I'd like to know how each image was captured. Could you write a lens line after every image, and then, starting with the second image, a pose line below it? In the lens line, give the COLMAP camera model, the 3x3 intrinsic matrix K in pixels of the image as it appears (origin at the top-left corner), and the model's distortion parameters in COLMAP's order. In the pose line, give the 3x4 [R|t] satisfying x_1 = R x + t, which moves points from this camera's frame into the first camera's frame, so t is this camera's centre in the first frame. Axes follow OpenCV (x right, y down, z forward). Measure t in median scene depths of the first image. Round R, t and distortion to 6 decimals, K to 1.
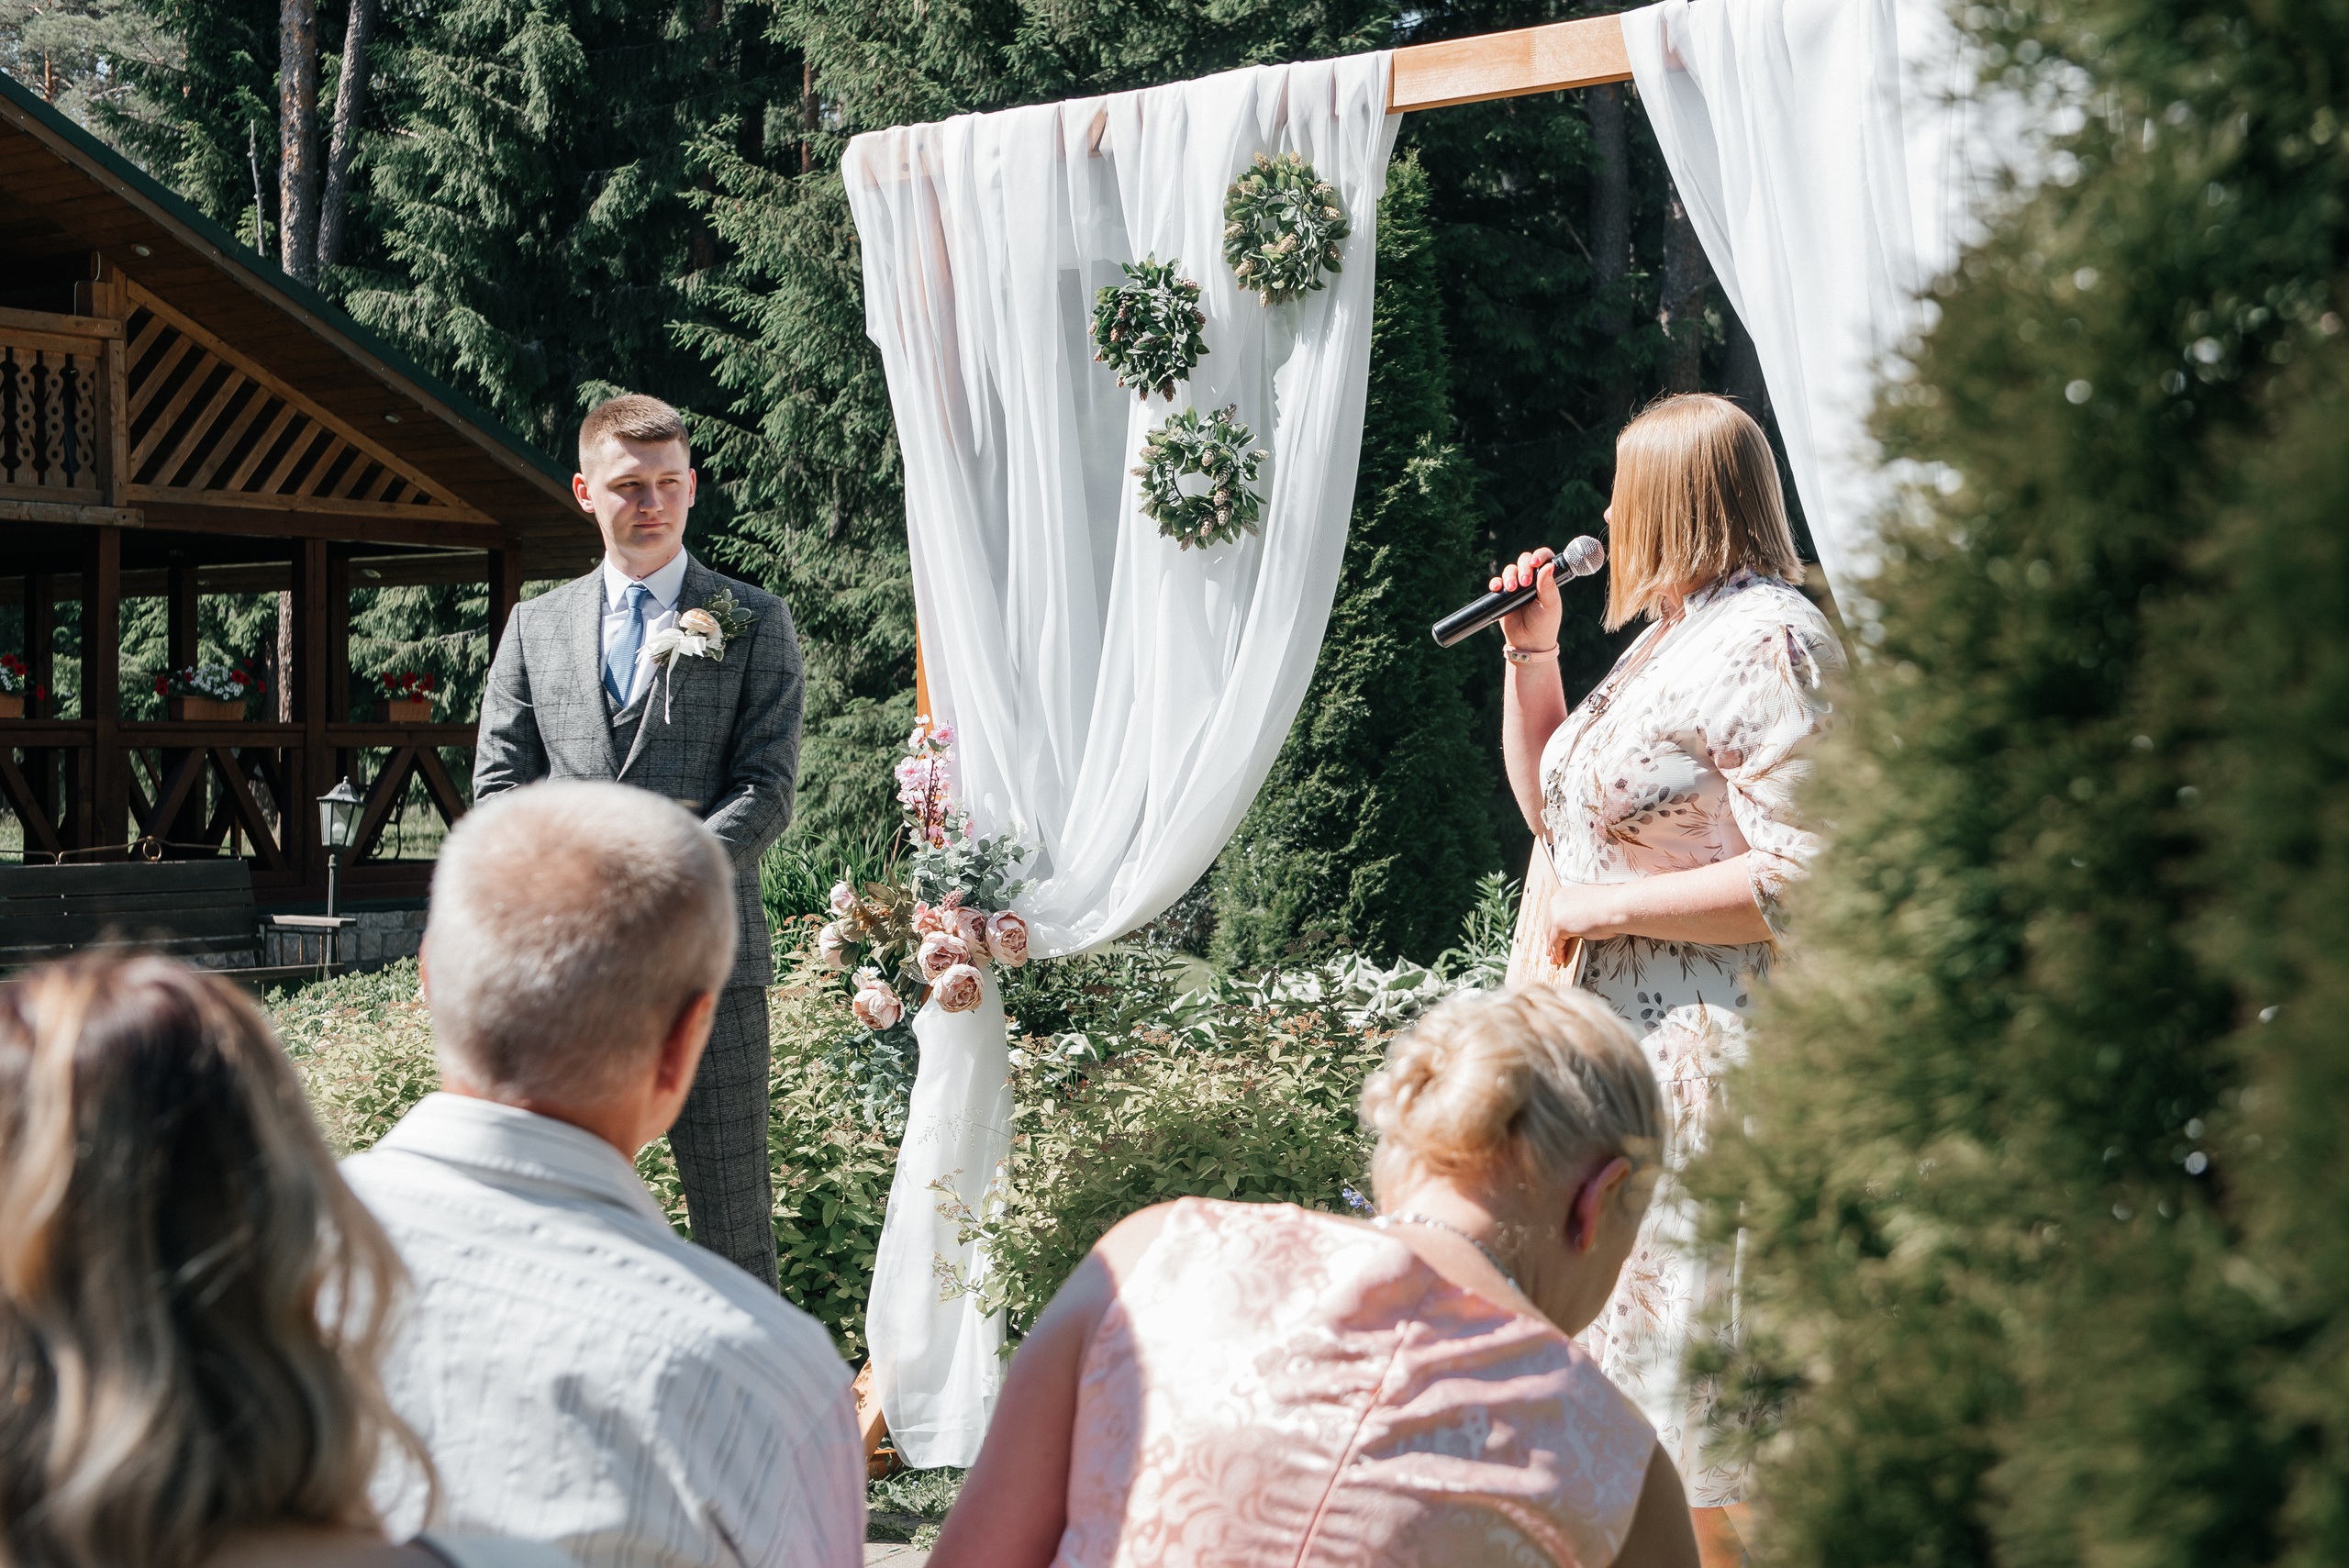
lens RADIAL K [[3376.2, 0, 1179.0], [0, 3376.2, 873.9], [0, 0, 1]] dist [-0.047007, 0.031806]
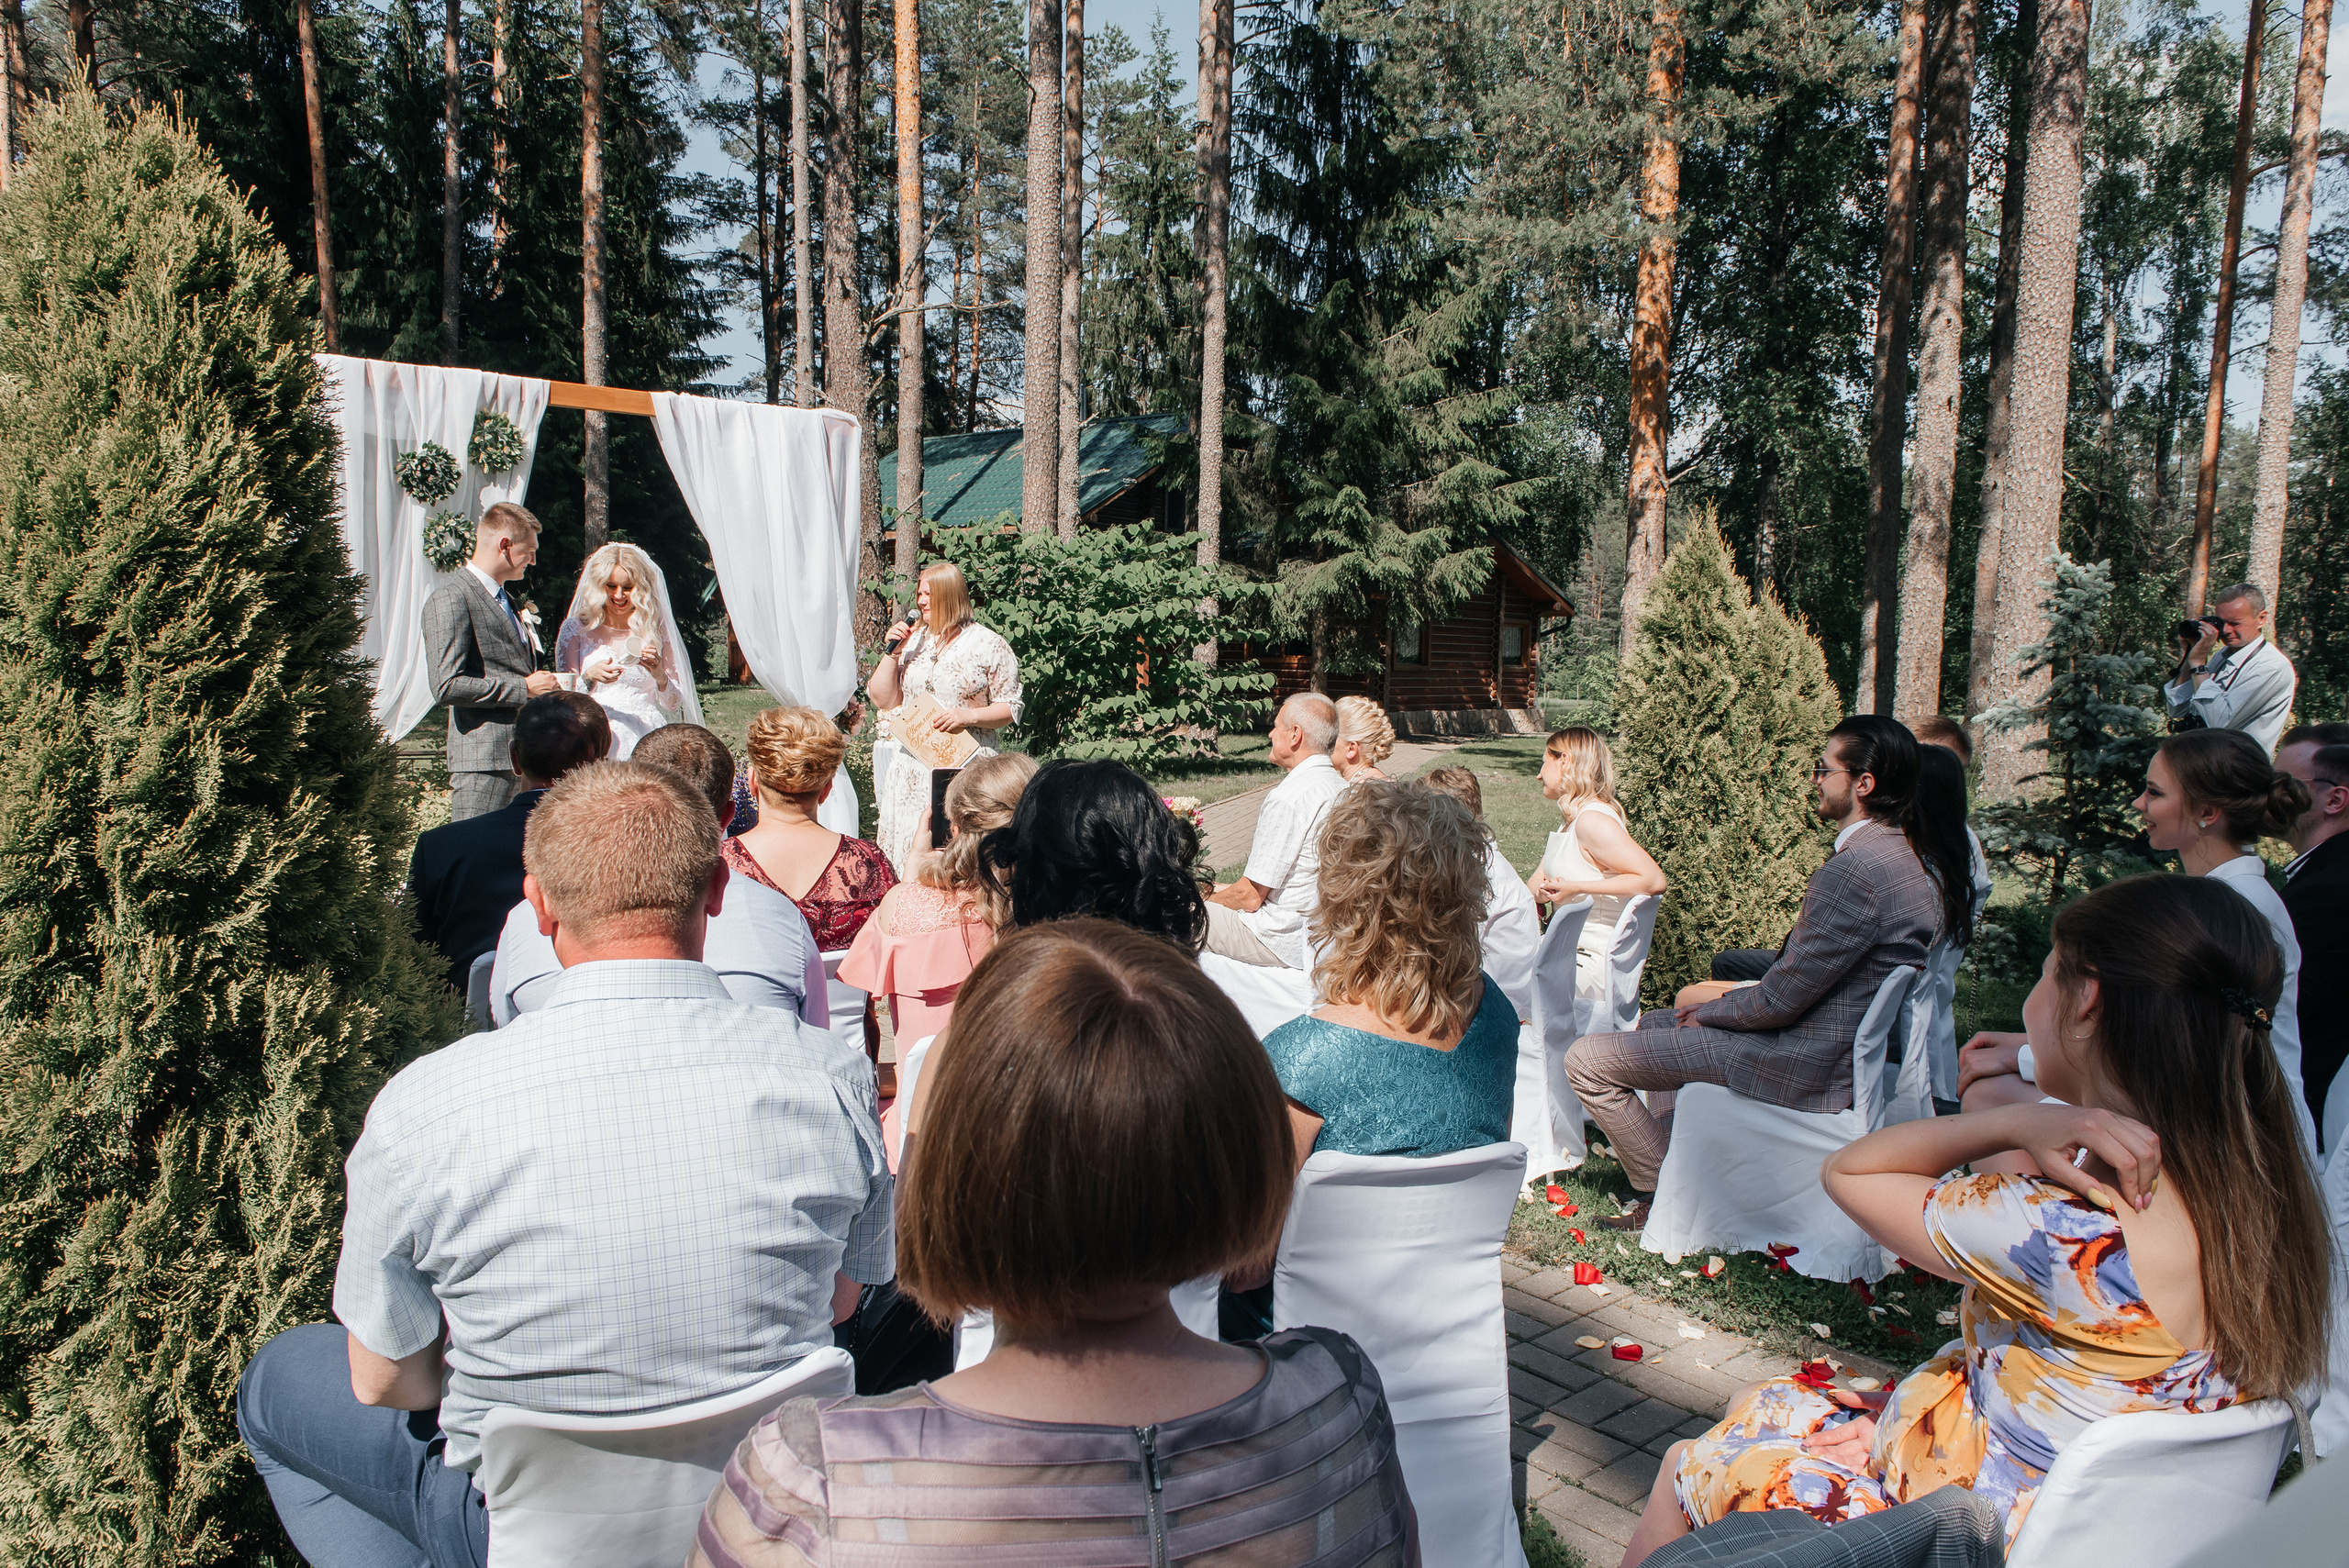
lens RADIAL K [[1630.2, 0, 1218.8], [0, 1630.2, 794.3], [0, 0, 1]] dist [-0.001154, -0.001806]
pose [[0.218880, -0.074261, 0.972922, -0.947115], [0.011029, 0.997224, 0.073635, -0.018706], [-0.975689, -0.005387, 0.219092, 0.221908]]
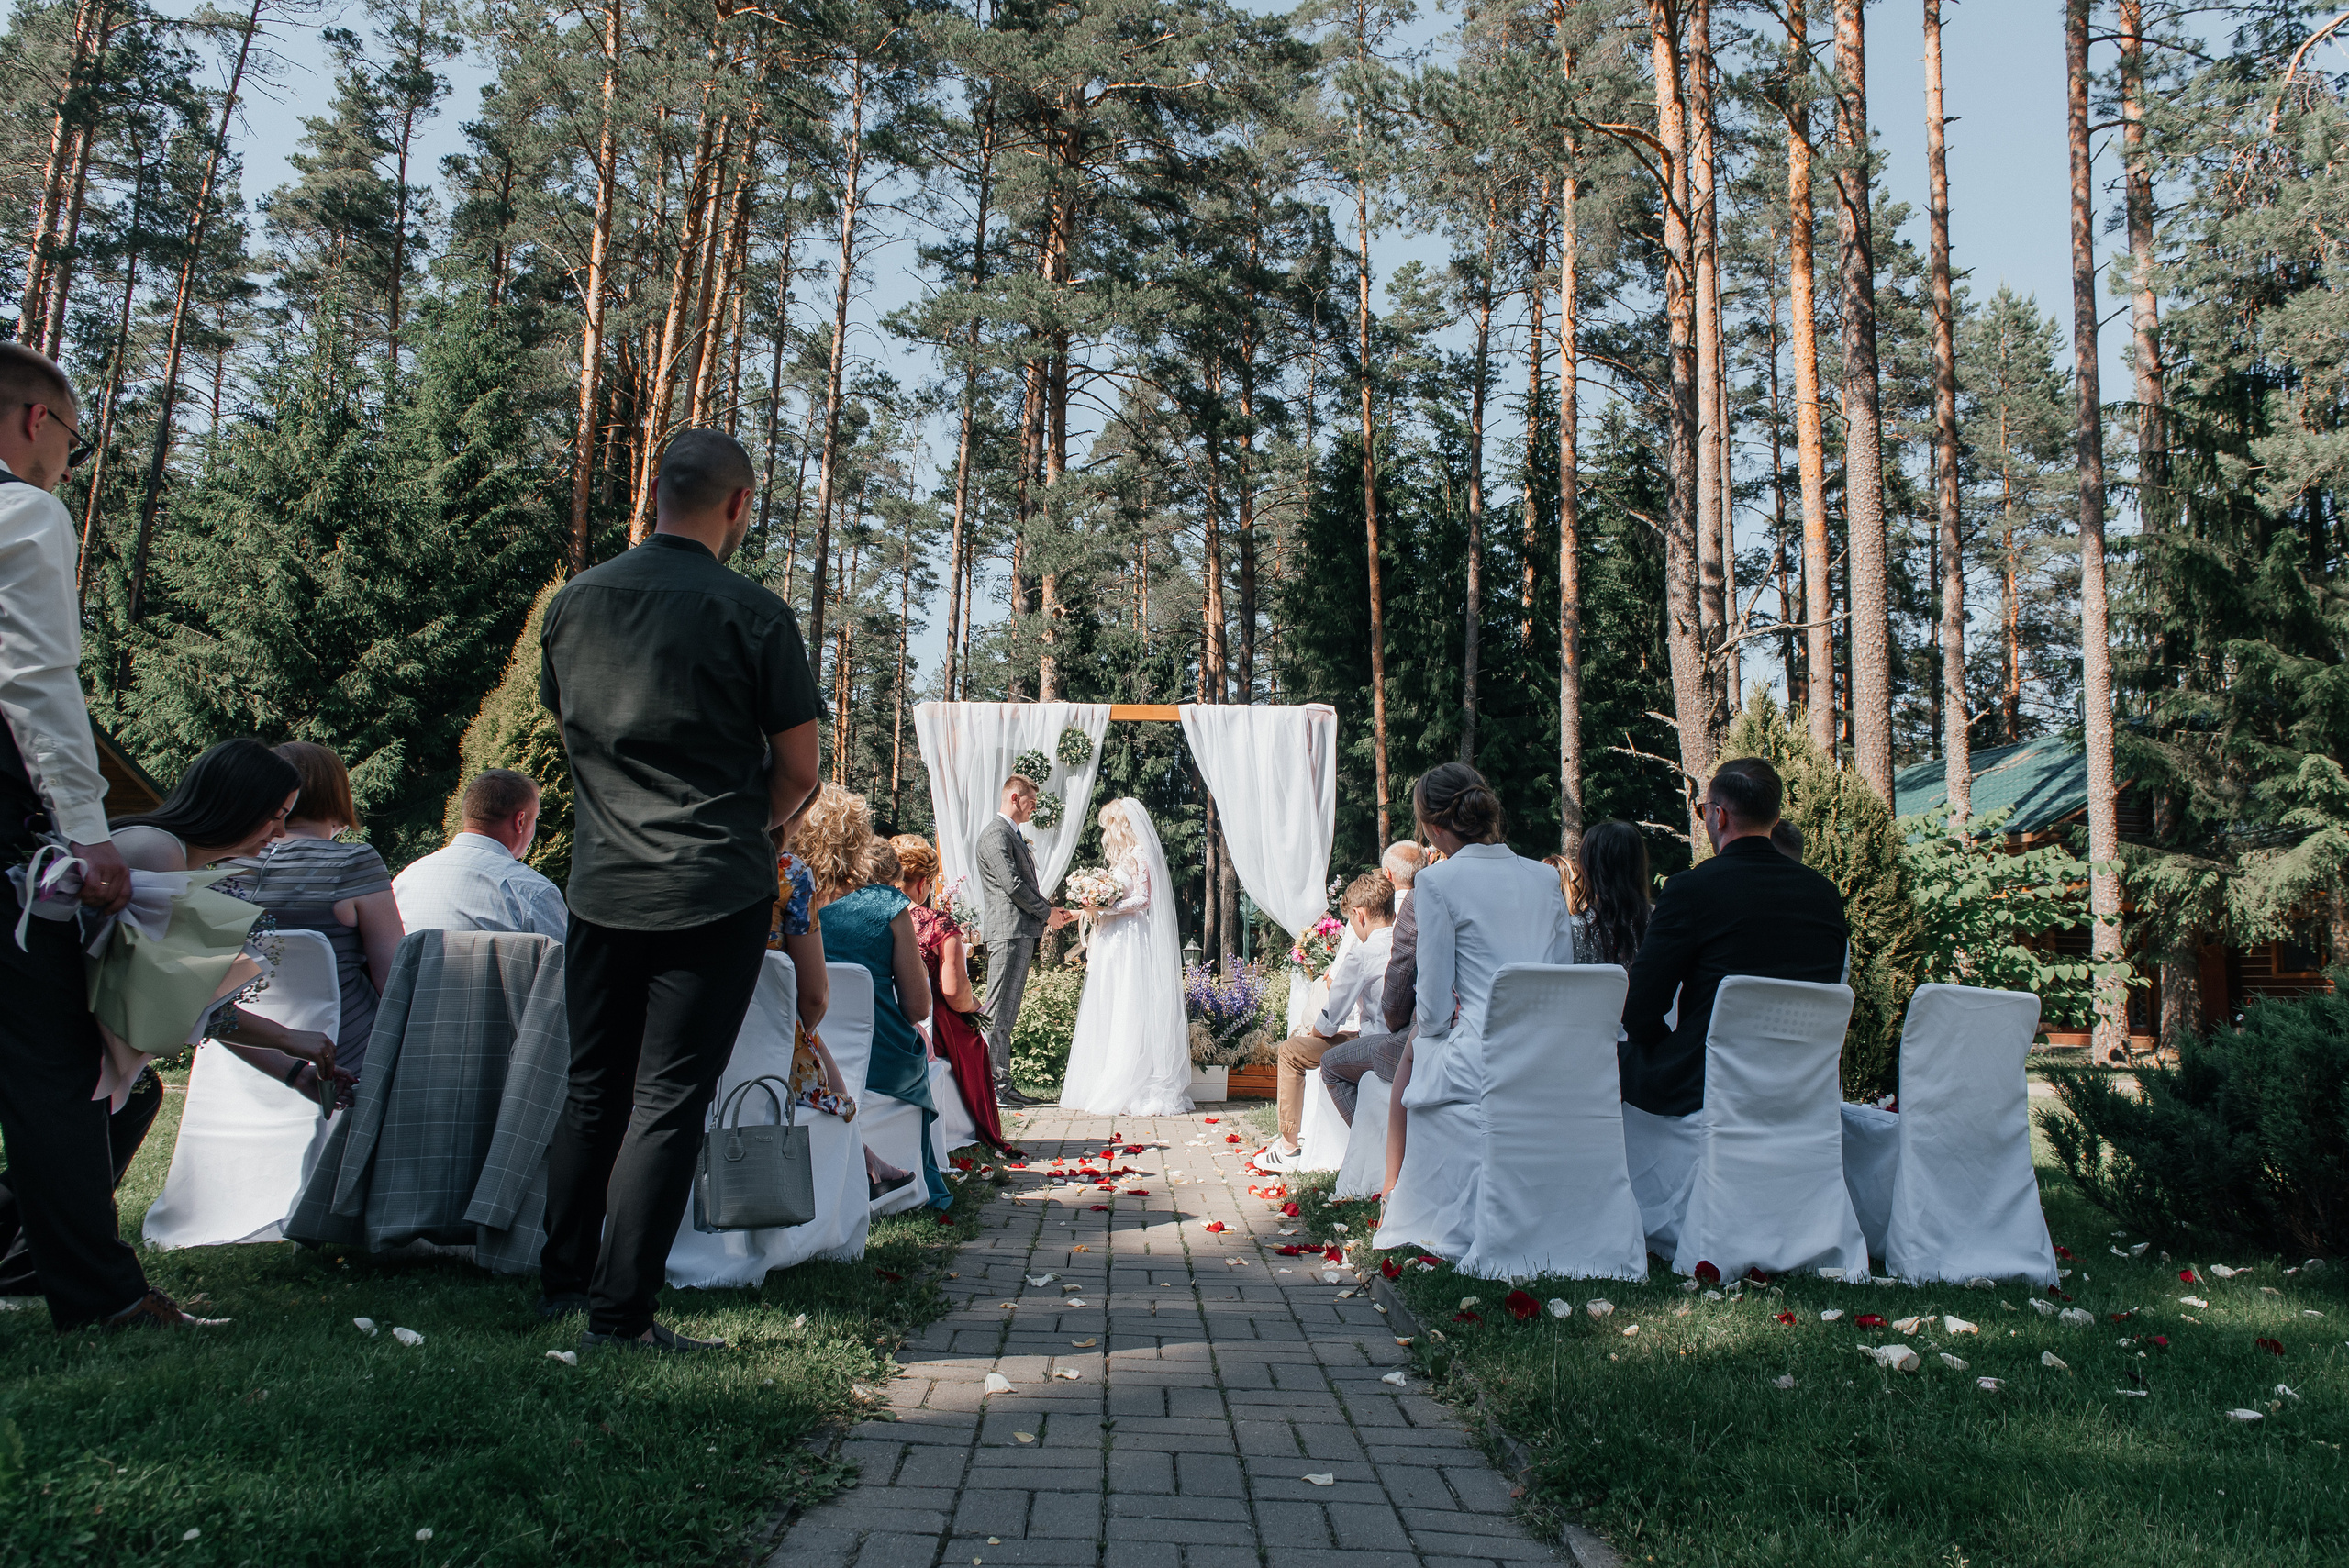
lens RADIAL K [[1649.0, 0, 1162.5], [0, 1649.0, 786.8], [0, 0, 1]] dist [-0.002786, -0.000521]
pose [[0.806996, 0.095850, 0.582727, -0.905132], [-0.002339, 0.987252, -0.159149, 0.138637], [-0.590553, 0.127070, 0.796932, -0.495753]]
